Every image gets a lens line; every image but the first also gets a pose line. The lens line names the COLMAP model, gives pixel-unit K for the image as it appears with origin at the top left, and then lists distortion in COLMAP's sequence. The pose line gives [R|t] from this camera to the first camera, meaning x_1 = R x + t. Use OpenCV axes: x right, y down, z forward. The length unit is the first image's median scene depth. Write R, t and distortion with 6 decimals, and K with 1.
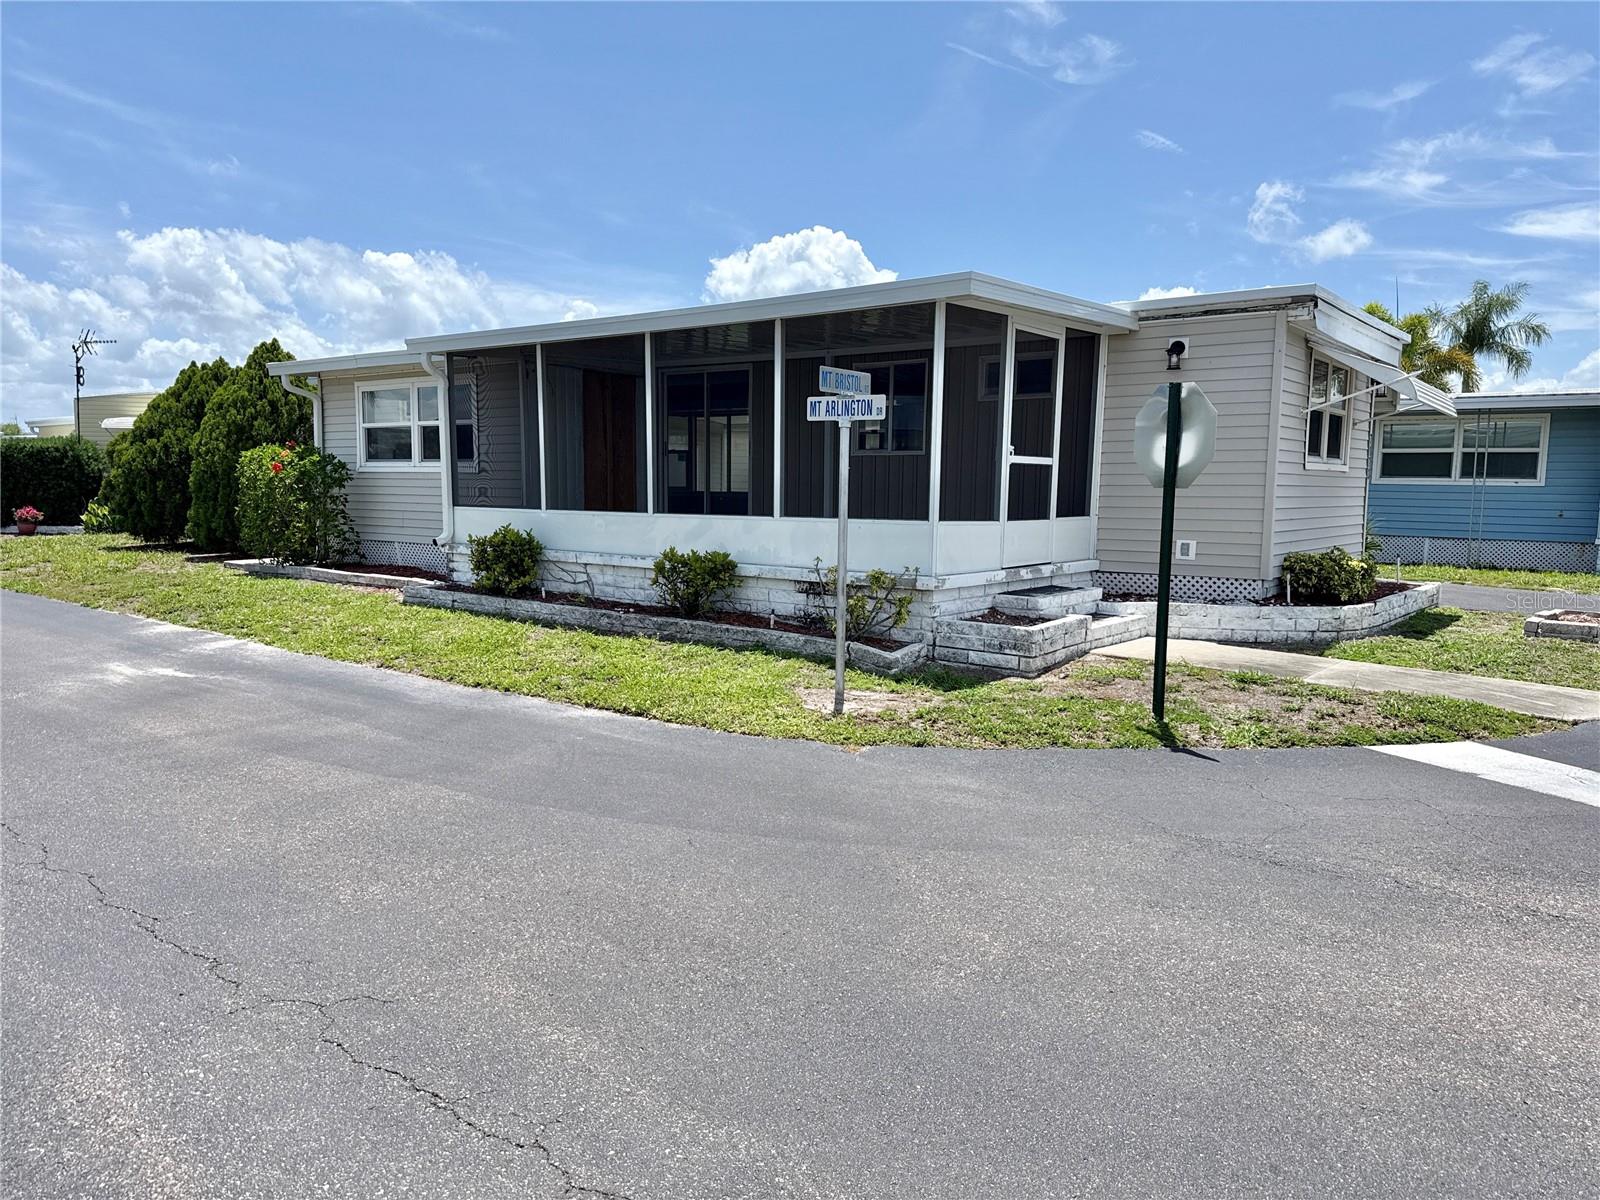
lens RADIAL K [[1173.1, 0, 810.3], [0, 1173.1, 600.7], [0, 0, 1]] dist [0.067623, -0.061548]
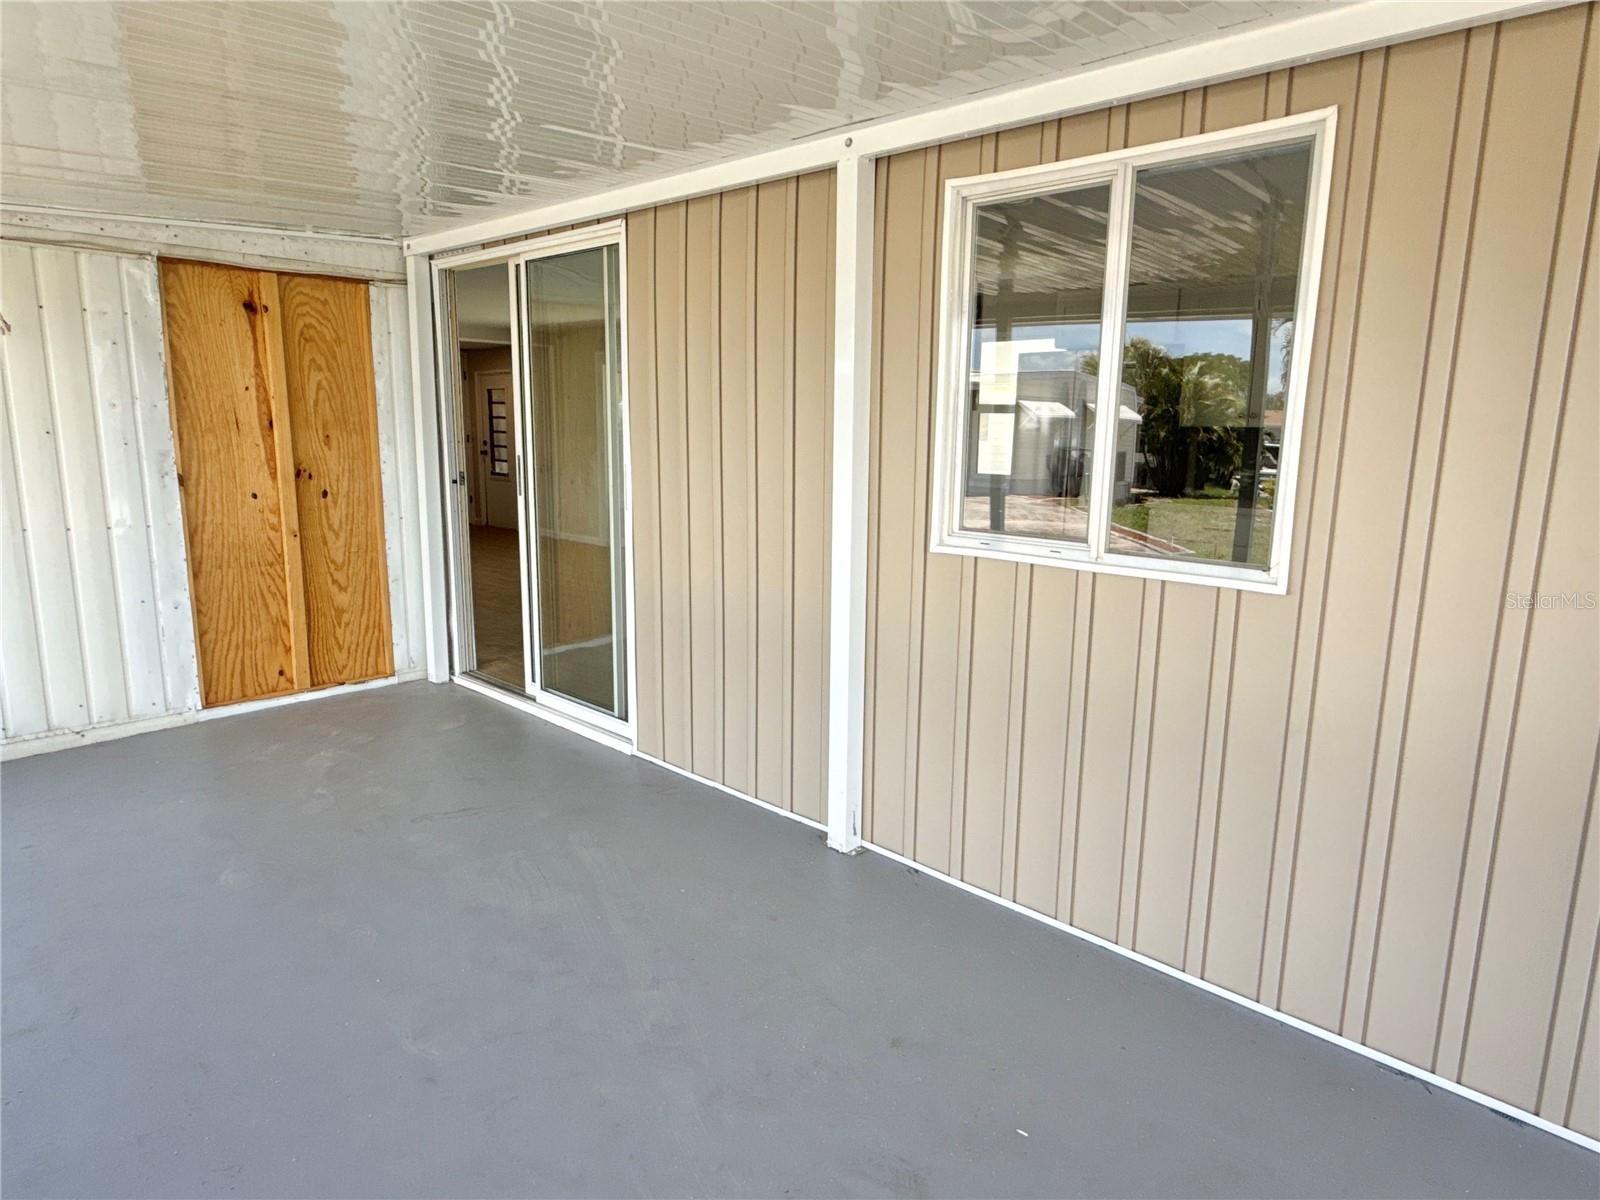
lens RADIAL K [[967.5, 0, 800.0], [0, 967.5, 600.0], [0, 0, 1]] dist [-0.003214, -0.000263]
pose [[0.992843, 0.022063, -0.117371, 0.028825], [-0.011490, 0.995875, 0.090007, -0.123328], [0.118873, -0.088015, 0.989001, 0.732939]]
